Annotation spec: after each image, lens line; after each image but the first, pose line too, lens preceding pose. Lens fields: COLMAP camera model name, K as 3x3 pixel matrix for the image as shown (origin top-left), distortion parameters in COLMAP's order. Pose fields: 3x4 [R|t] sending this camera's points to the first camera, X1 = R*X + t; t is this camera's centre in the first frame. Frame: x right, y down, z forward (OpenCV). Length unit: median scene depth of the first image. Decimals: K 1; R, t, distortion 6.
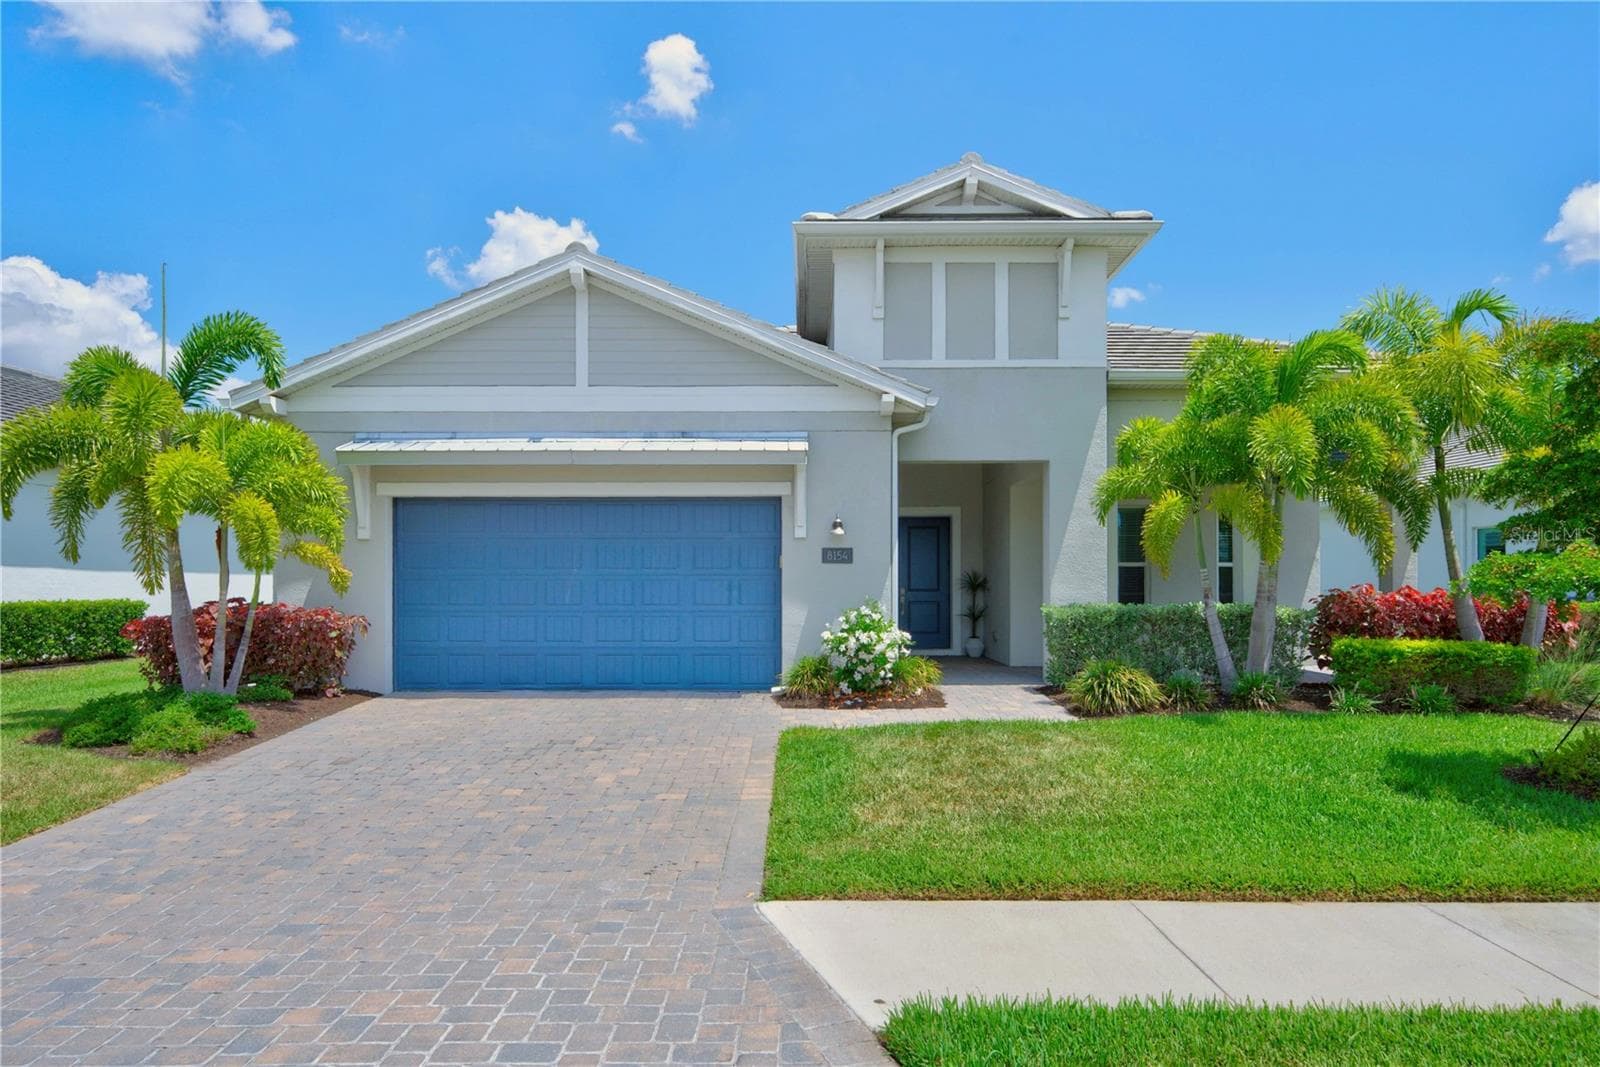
lens RADIAL K [[990.3, 0, 793.4], [0, 990.3, 591.0], [0, 0, 1]] dist [0.005678, -0.001466]
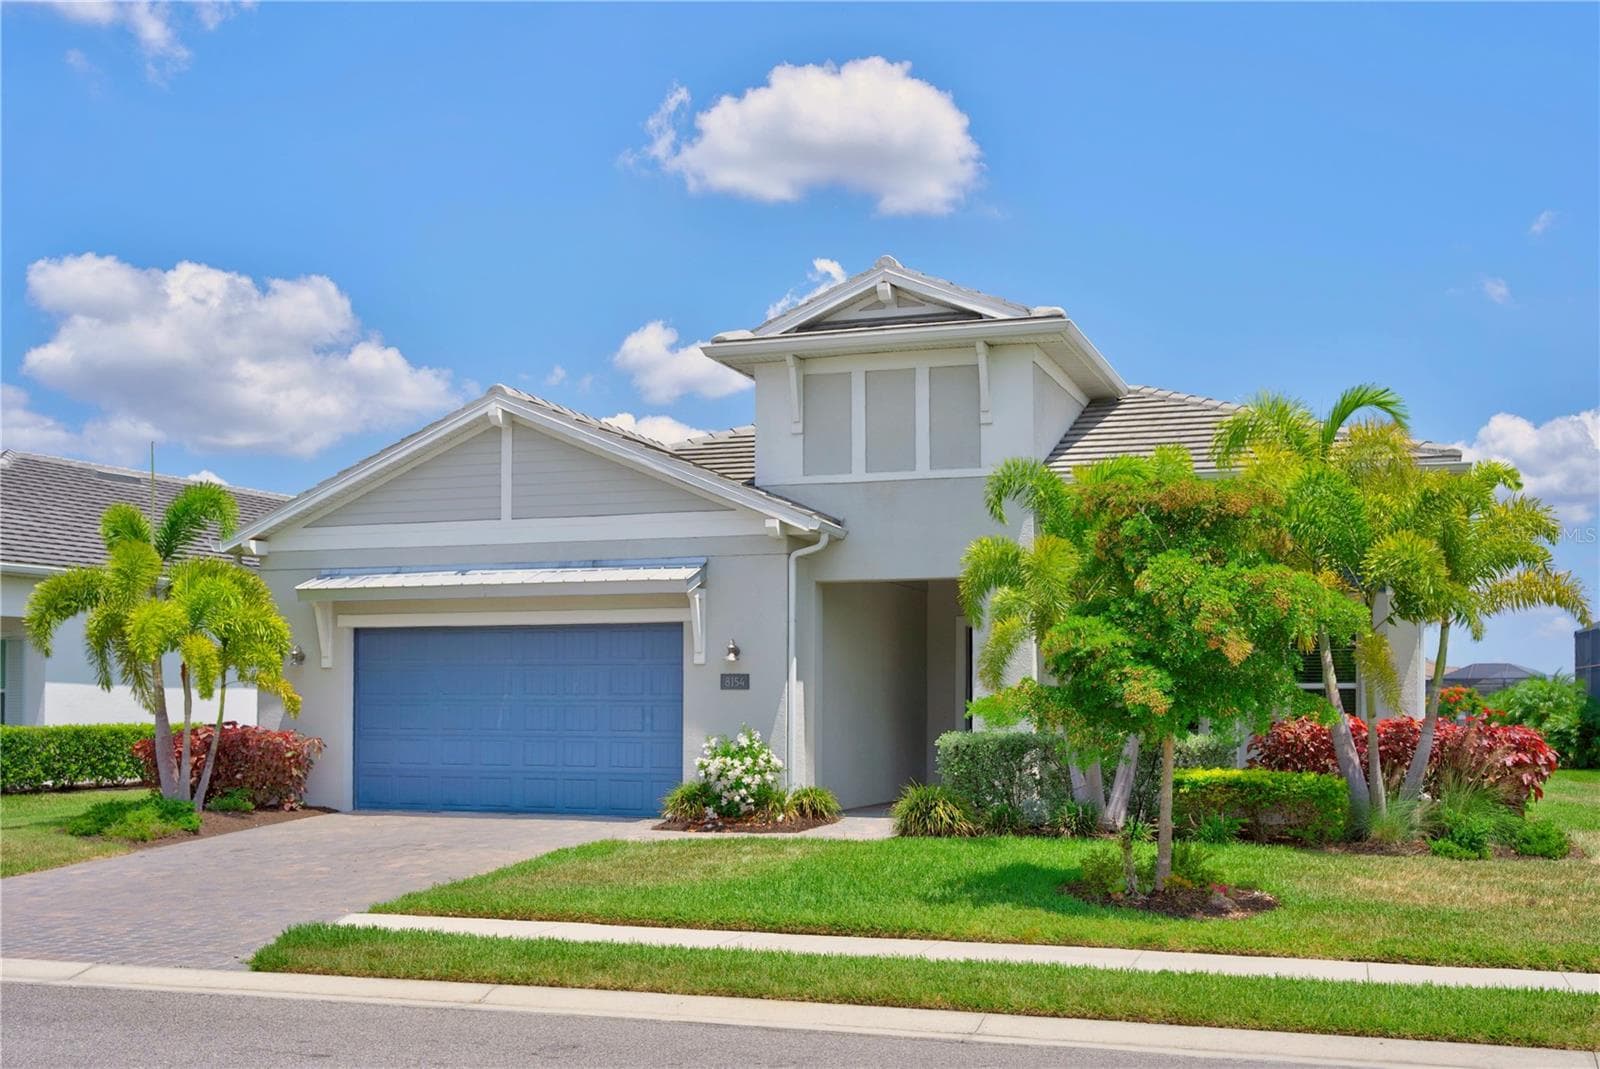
lens RADIAL K [[1685.5, 0, 802.9], [0, 1685.5, 697.2], [0, 0, 1]] dist [0.007879, 0.029137]
pose [[0.945367, 0.000400, -0.326006, 0.652859], [-0.004387, 0.999924, -0.011493, -0.001153], [0.325977, 0.012296, 0.945298, -0.565168]]
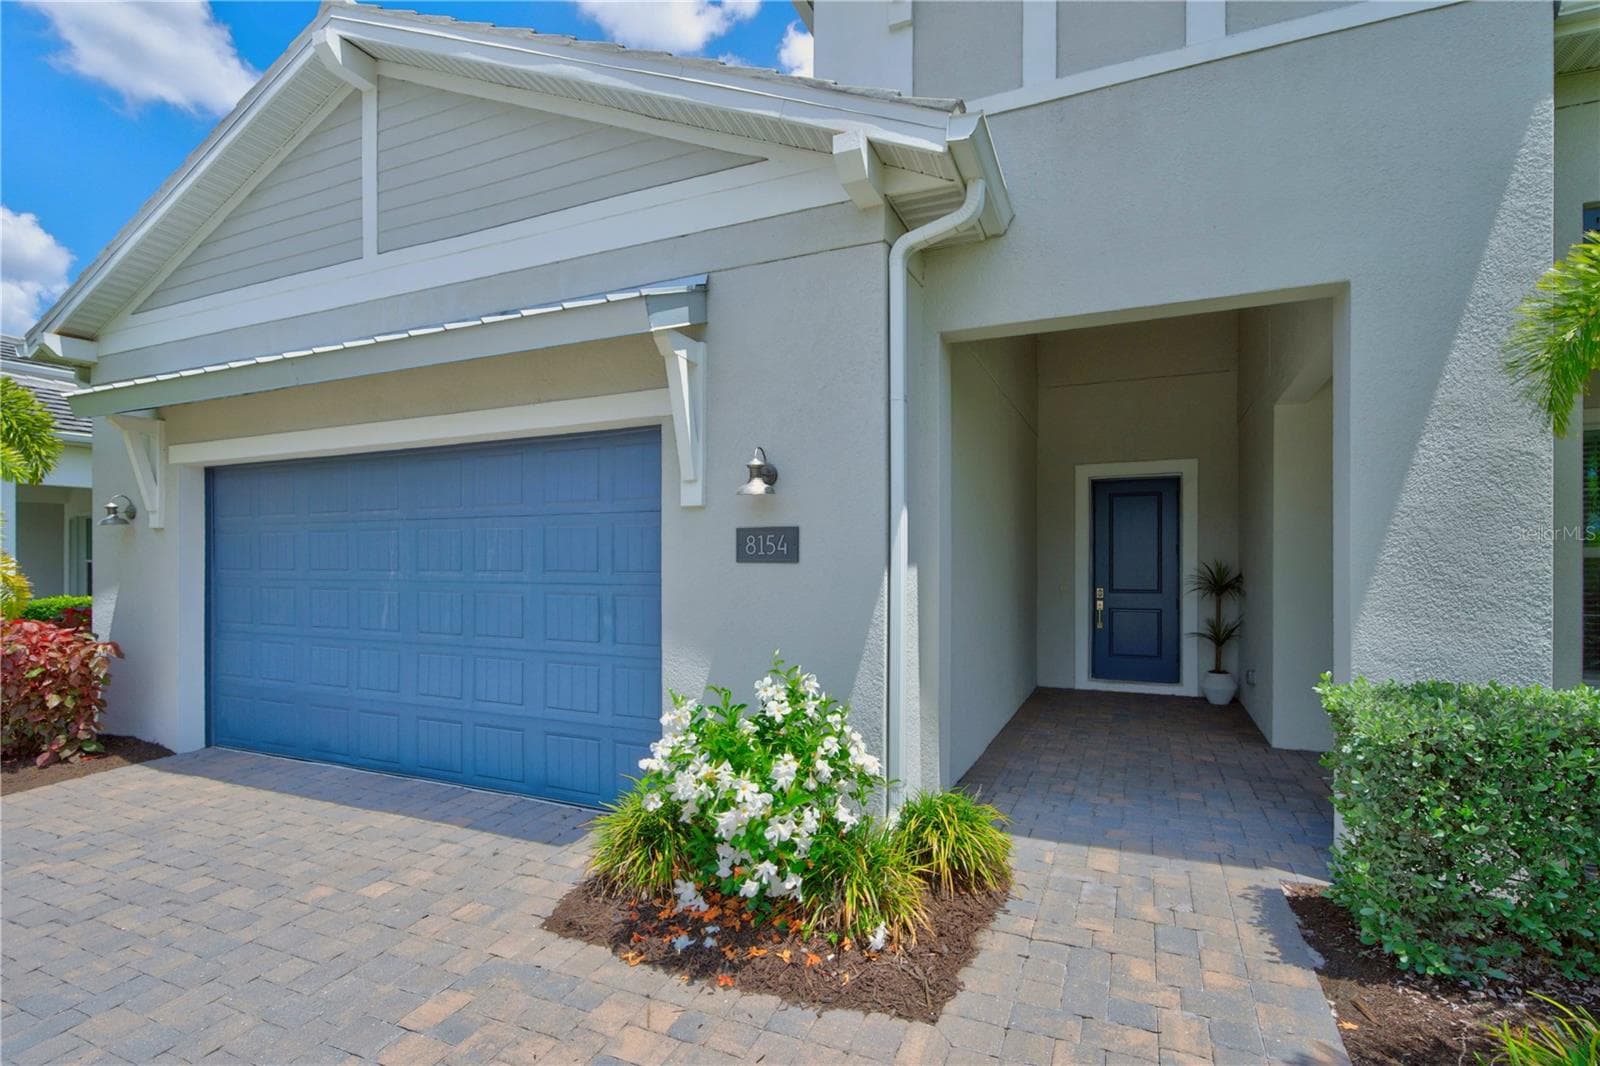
lens RADIAL K [[749.6, 0, 801.9], [0, 749.6, 567.1], [0, 0, 1]] dist [-0.002400, -0.000412]
pose [[0.917465, 0.002417, -0.397810, 0.190508], [-0.001404, 0.999995, 0.002838, -0.026697], [0.397815, -0.002045, 0.917464, 0.693886]]
